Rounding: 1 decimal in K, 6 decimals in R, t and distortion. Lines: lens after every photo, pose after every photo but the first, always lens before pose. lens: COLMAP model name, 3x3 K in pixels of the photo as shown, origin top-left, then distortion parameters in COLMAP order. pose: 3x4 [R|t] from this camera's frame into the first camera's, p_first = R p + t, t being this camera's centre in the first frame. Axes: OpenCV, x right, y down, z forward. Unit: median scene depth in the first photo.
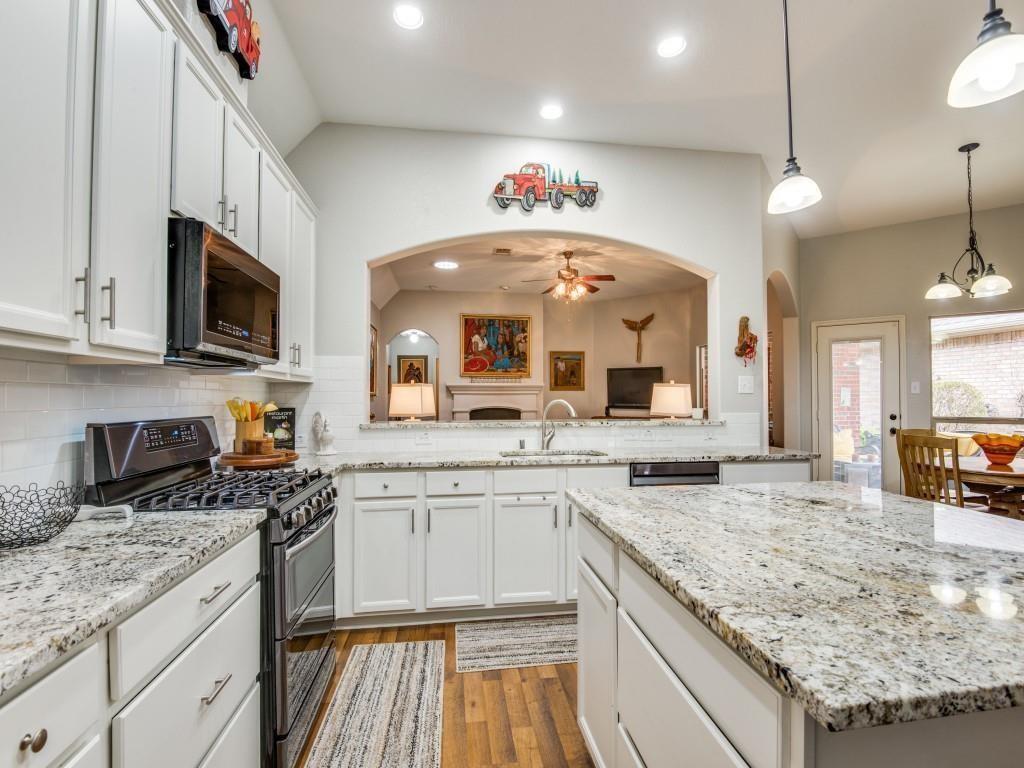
lens RADIAL K [[470.7, 0, 514.5], [0, 470.7, 388.9], [0, 0, 1]] dist [0.021162, -0.031017]
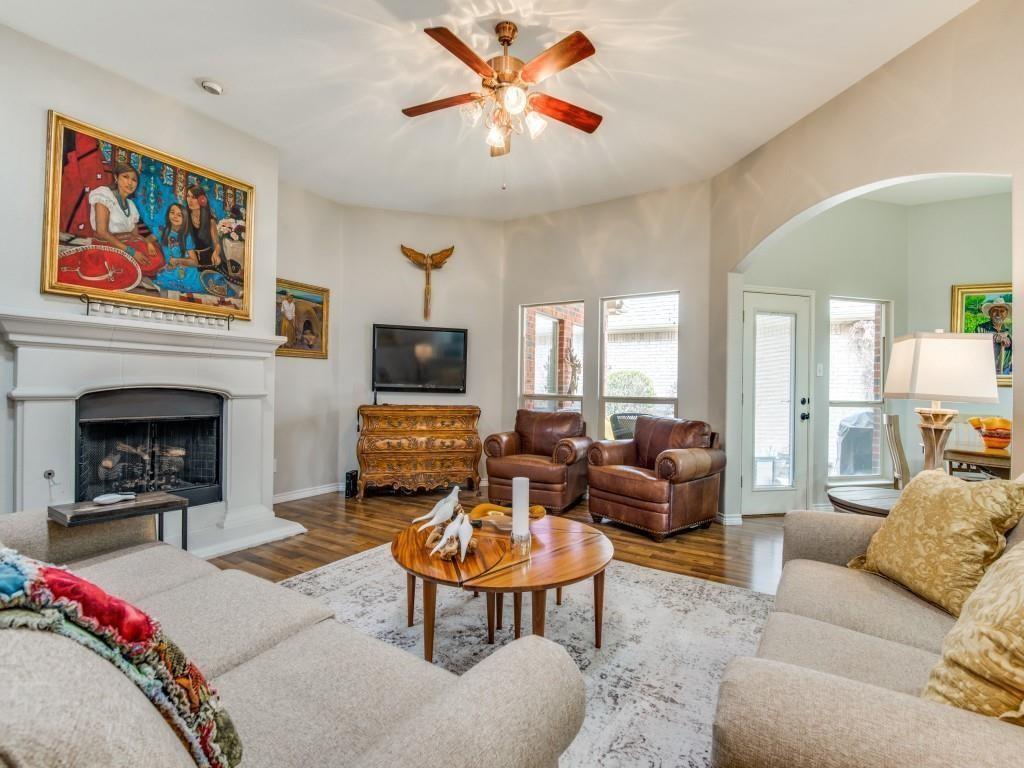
lens RADIAL K [[470.7, 0, 514.5], [0, 470.7, 388.9], [0, 0, 1]] dist [0.021162, -0.031017]
pose [[0.633574, 0.011047, 0.773603, -0.225335], [-0.033672, 0.999344, 0.013307, 0.037213], [-0.772949, -0.034480, 0.633530, 0.743662]]
